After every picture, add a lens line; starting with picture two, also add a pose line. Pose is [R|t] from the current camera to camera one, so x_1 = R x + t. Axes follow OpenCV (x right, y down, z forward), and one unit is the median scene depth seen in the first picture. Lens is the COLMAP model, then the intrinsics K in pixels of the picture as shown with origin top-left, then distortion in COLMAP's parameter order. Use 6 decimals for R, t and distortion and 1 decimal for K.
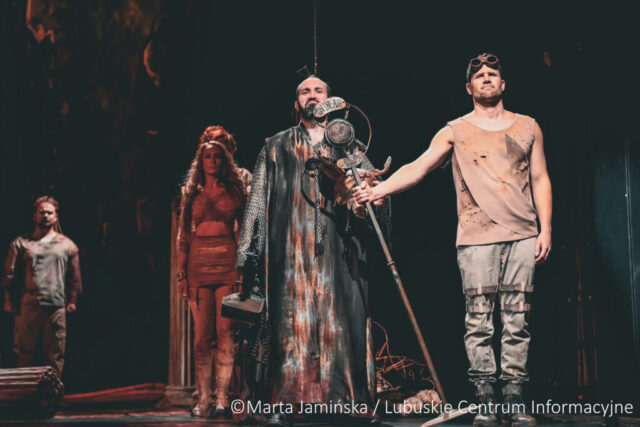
lens RADIAL K [[1155.3, 0, 320.0], [0, 1155.3, 213.5], [0, 0, 1]] dist [0.217246, -0.027720]
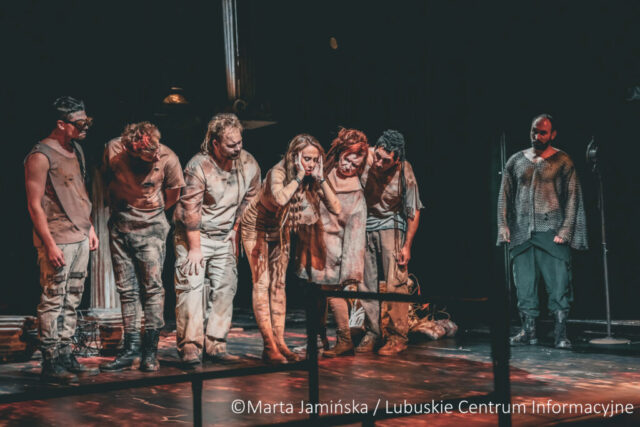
lens RADIAL K [[1036.0, 0, 320.0], [0, 1036.0, 213.5], [0, 0, 1]] dist [0.153091, -0.101529]
pose [[0.914613, -0.010452, 0.404195, -0.259528], [-0.032052, 0.994646, 0.098249, -0.046772], [-0.403057, -0.102815, 0.909381, -0.049368]]
